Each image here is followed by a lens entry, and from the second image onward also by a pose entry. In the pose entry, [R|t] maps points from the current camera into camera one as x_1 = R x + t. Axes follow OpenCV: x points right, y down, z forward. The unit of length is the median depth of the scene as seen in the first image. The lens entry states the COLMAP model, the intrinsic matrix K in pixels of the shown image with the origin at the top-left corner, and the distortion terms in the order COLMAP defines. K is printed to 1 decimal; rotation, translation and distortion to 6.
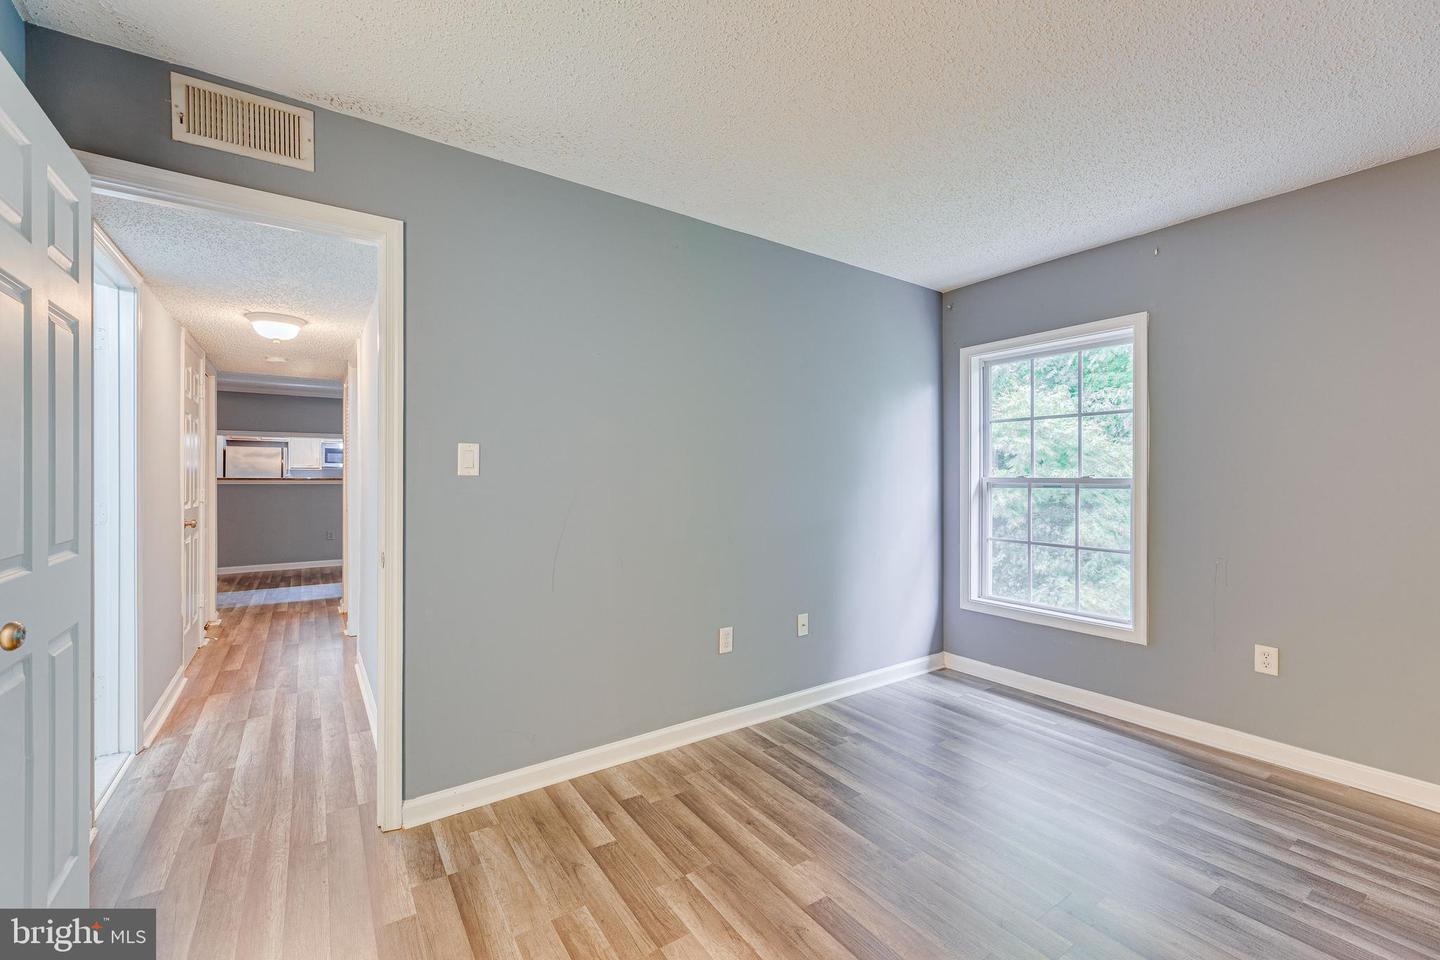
lens RADIAL K [[597.3, 0, 725.9], [0, 597.3, 473.6], [0, 0, 1]] dist [-0.000581, 0.000676]
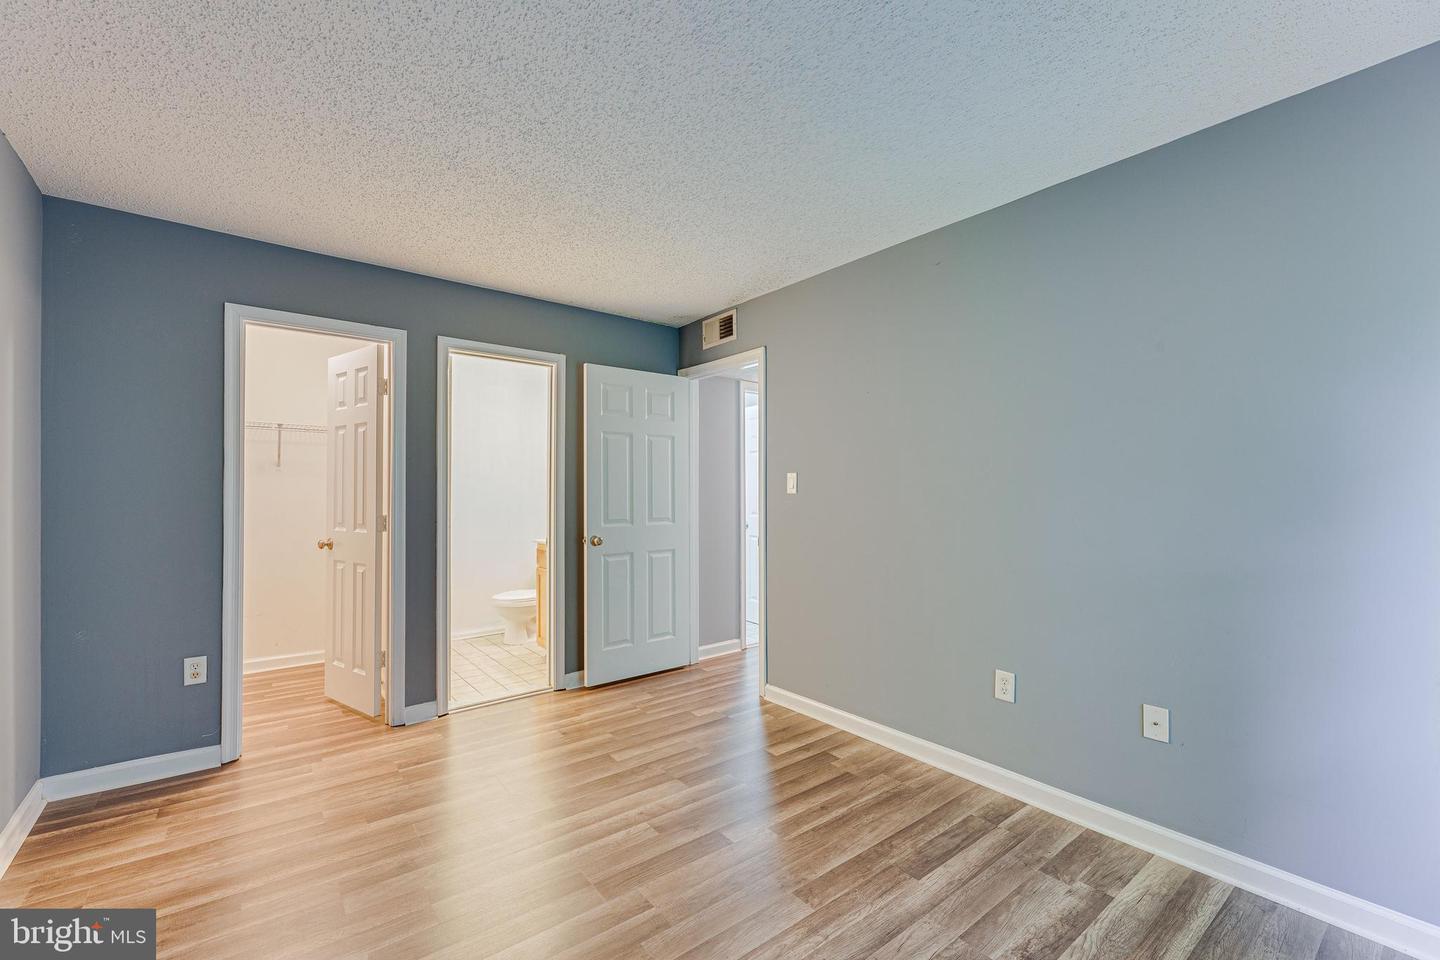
lens RADIAL K [[597.3, 0, 705.2], [0, 597.3, 483.6], [0, 0, 1]] dist [-0.000581, 0.000676]
pose [[0.034601, -0.017886, -0.999241, 0.987840], [0.015371, 0.999731, -0.017362, 0.001785], [0.999283, -0.014759, 0.034866, 0.649628]]
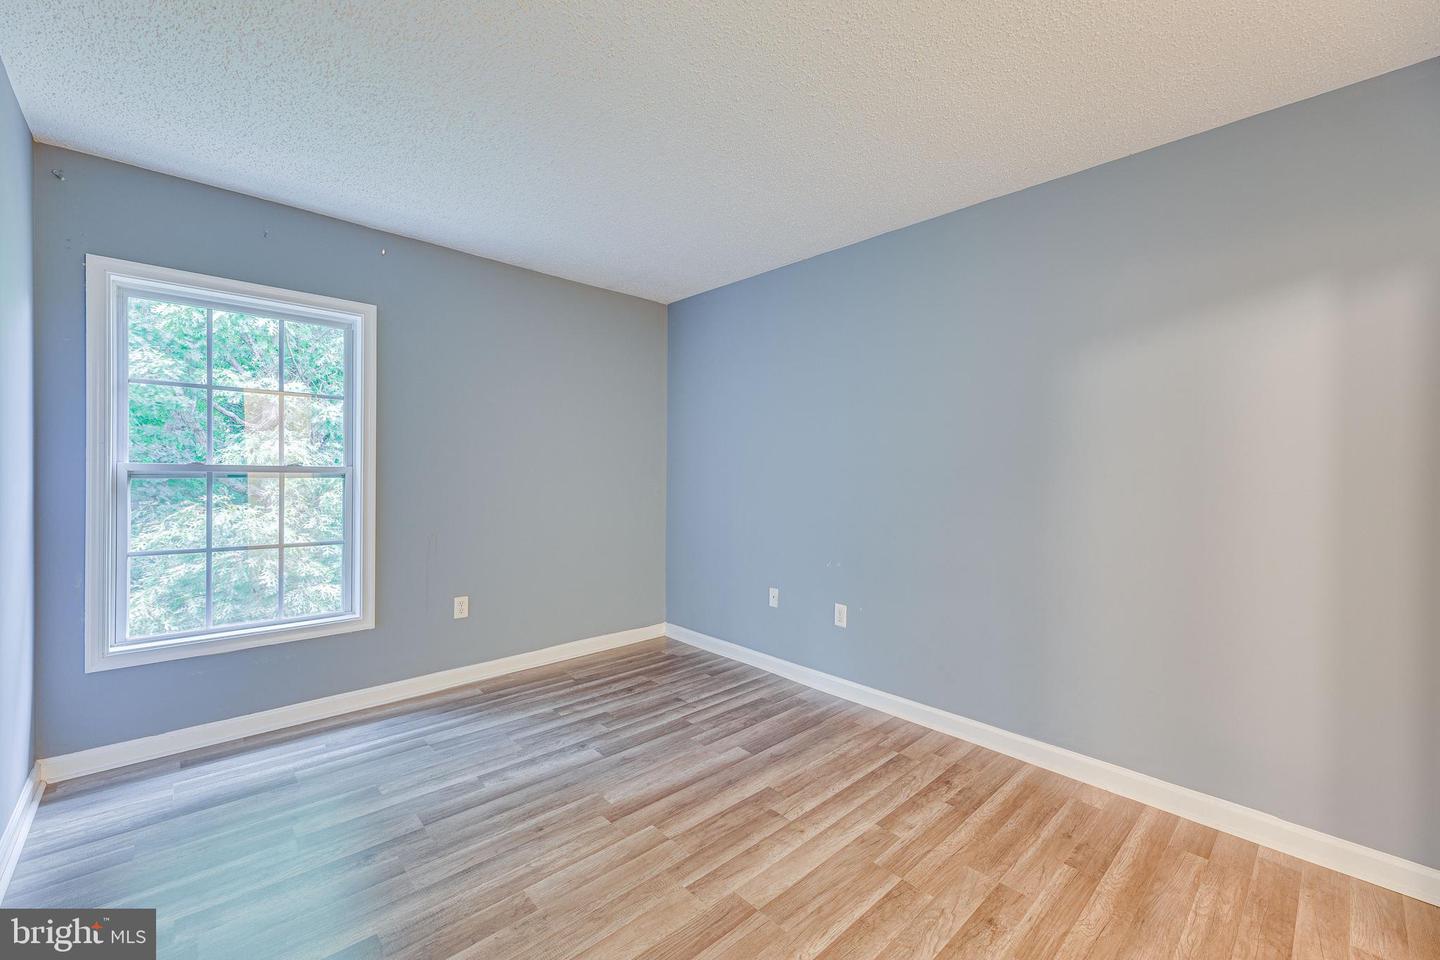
lens RADIAL K [[583.4, 0, 717.1], [0, 583.4, 475.5], [0, 0, 1]] dist [0.004134, -0.001645]
pose [[-0.132258, -0.021438, 0.990983, -0.460497], [-0.021319, 0.999596, 0.018779, -0.012617], [-0.990986, -0.018643, -0.132662, 0.670740]]
